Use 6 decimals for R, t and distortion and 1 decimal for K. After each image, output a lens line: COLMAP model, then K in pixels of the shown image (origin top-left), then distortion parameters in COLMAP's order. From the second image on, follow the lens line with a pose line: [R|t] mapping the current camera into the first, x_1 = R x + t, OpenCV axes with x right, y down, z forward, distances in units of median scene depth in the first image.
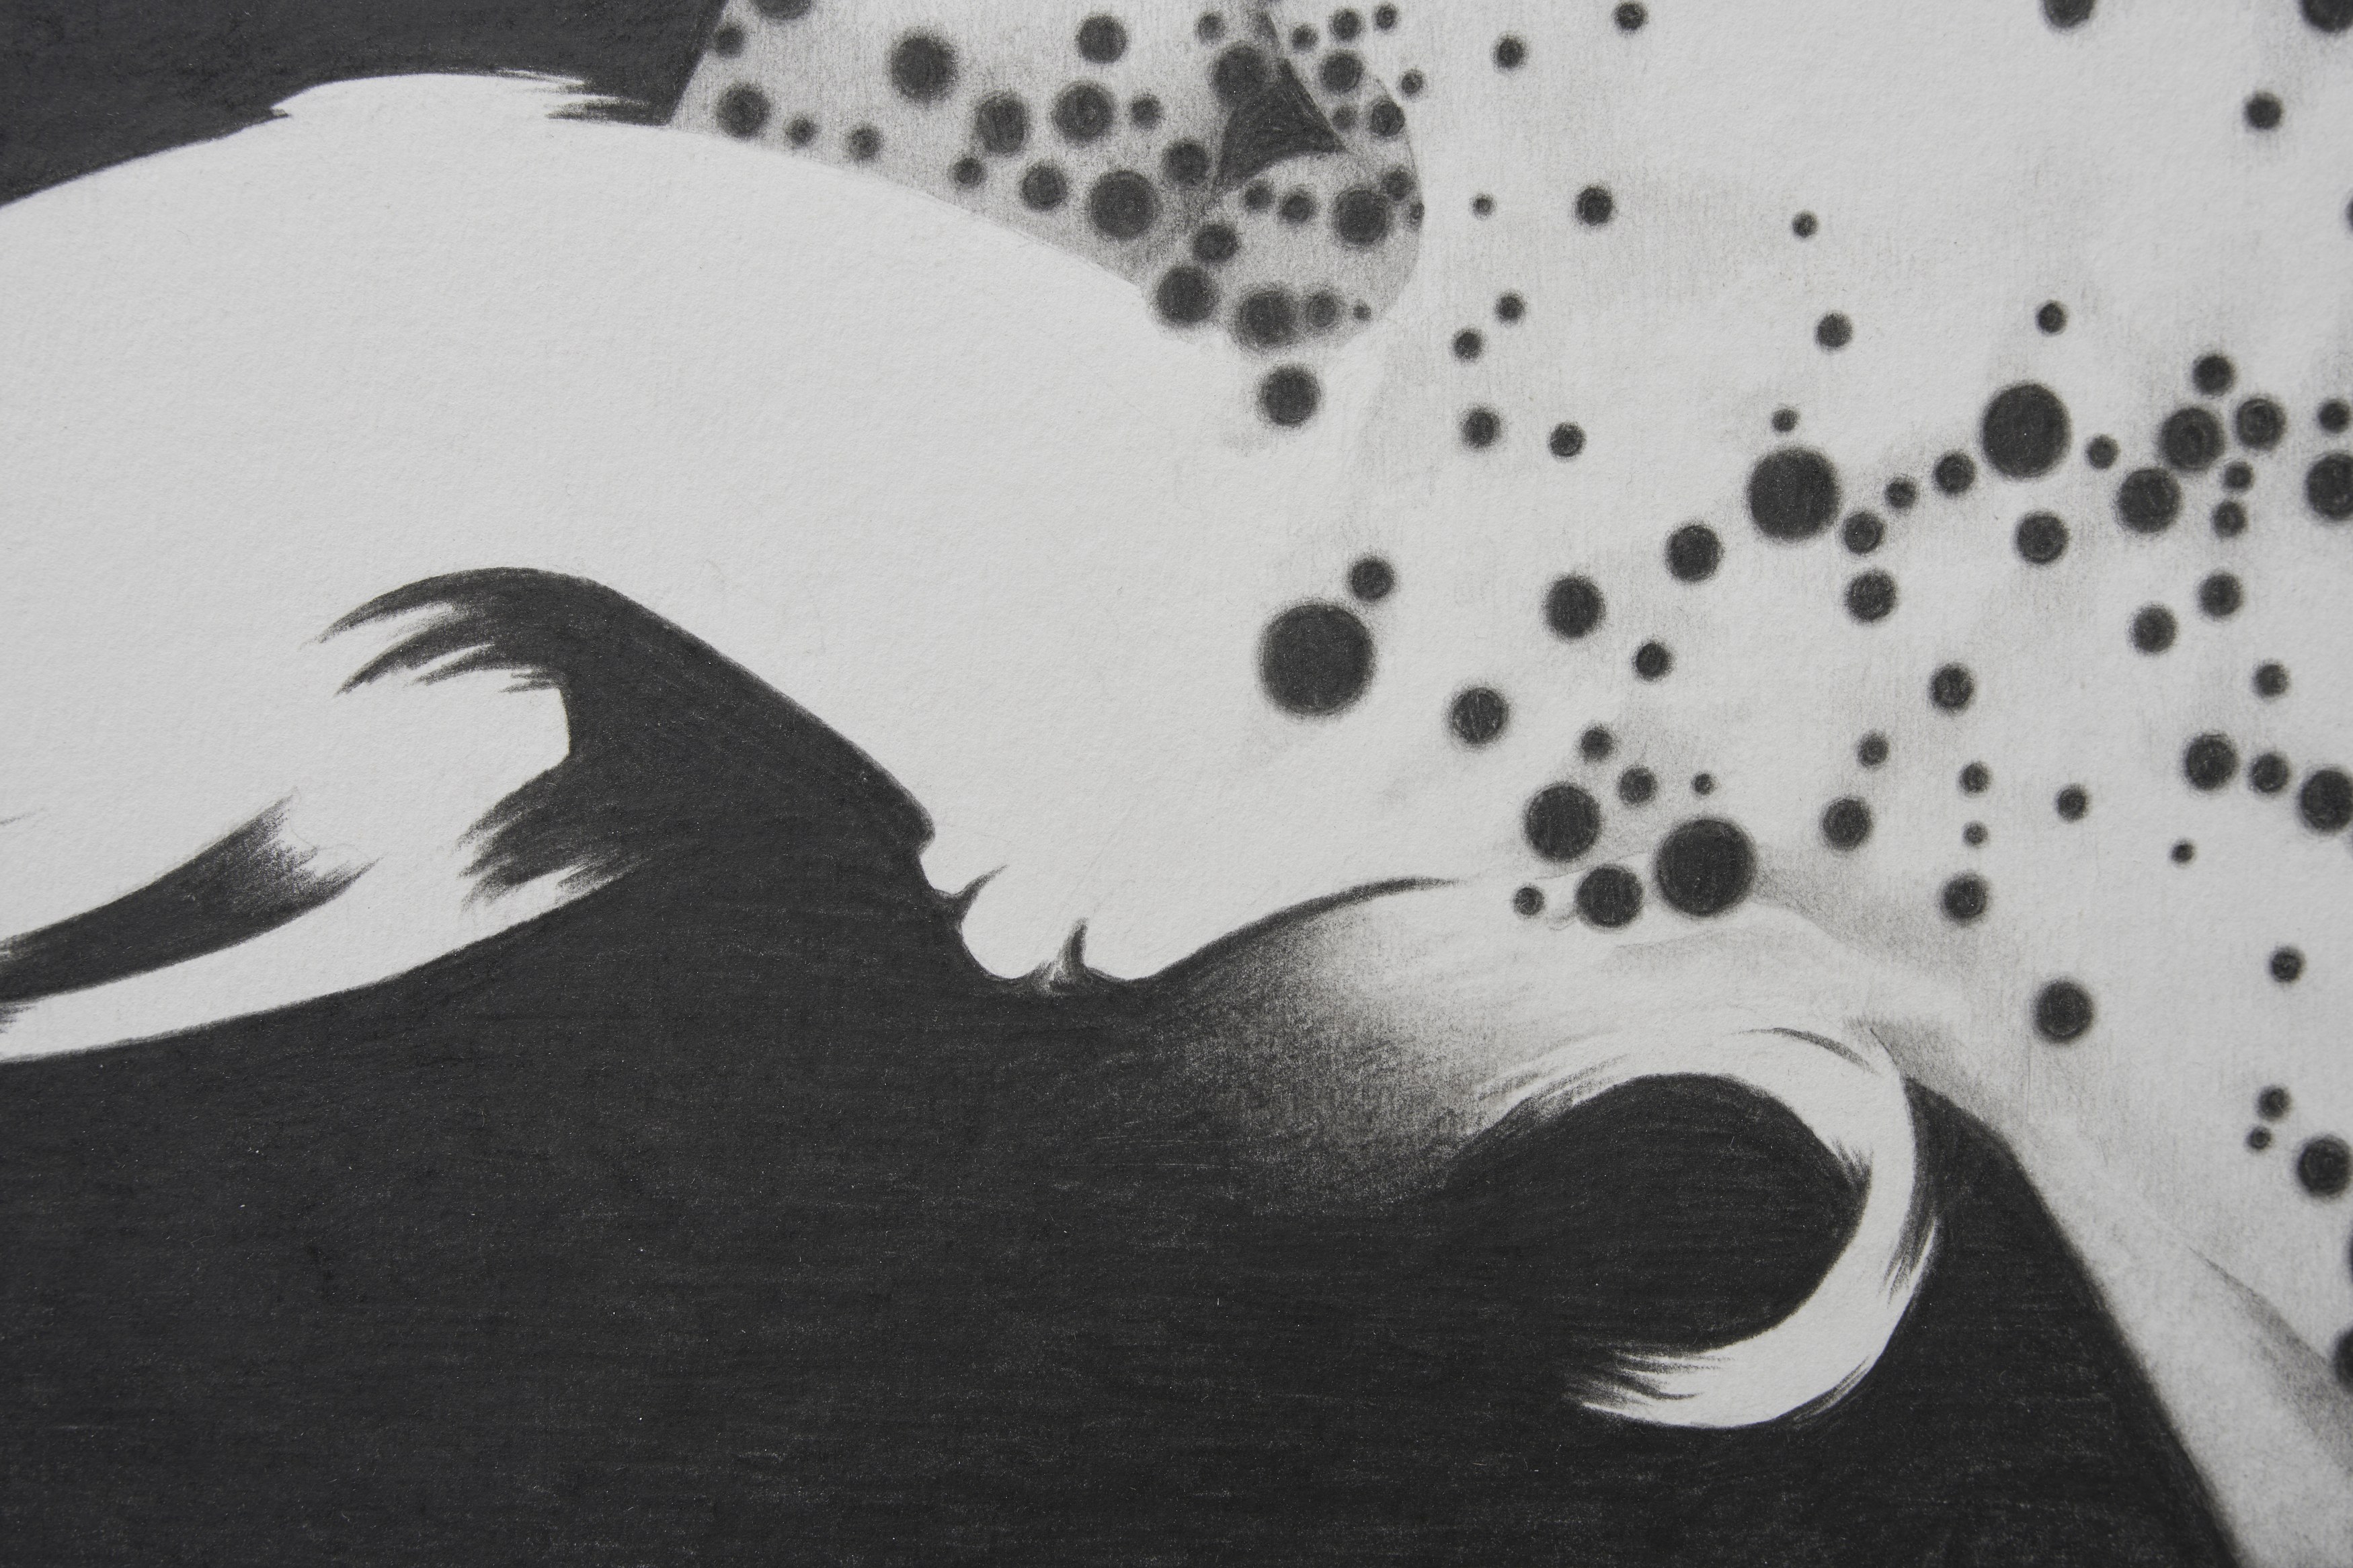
lens RADIAL K [[4814.8, 0, 1179.9], [0, 4814.8, 788.1], [0, 0, 1]] dist [-0.125262, 0.000000]
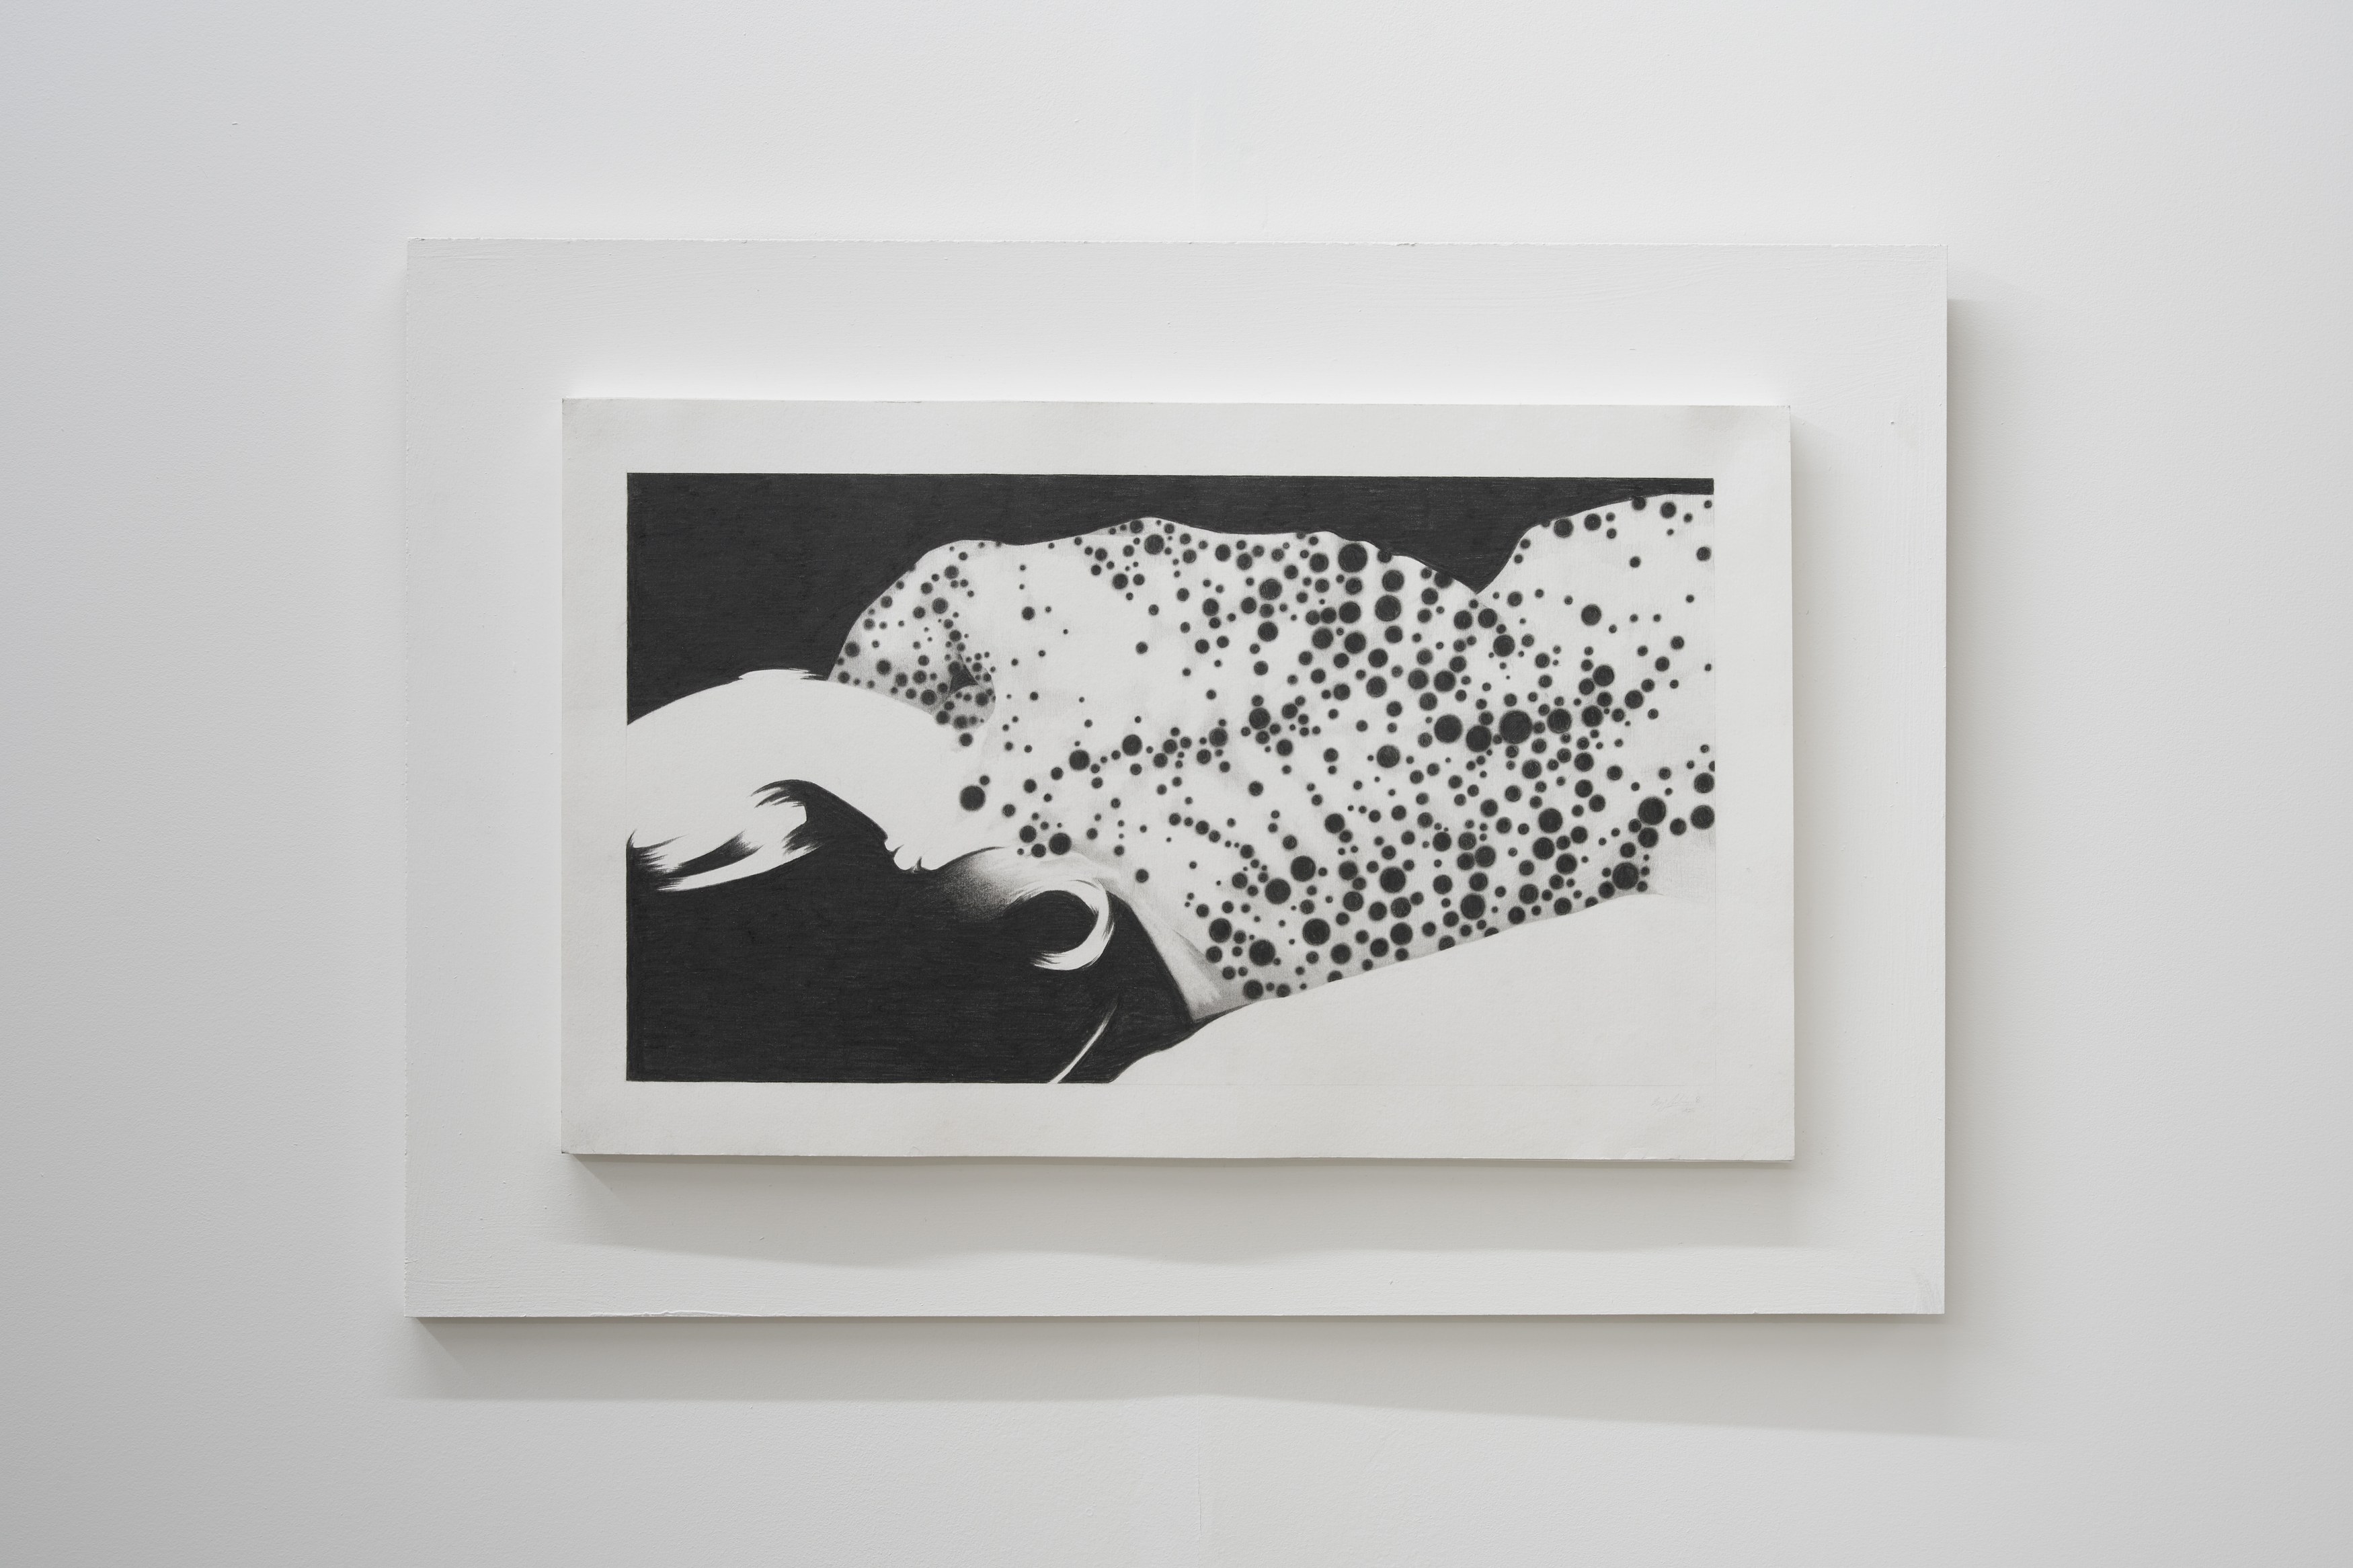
lens RADIAL K [[4630.0, 0, 1173.2], [0, 4630.0, 780.1], [0, 0, 1]] dist [-0.103626, 0.000000]
pose [[0.999900, -0.008146, 0.011585, 0.165300], [0.008178, 0.999963, -0.002749, -0.030159], [-0.011563, 0.002843, 0.999929, -3.314950]]
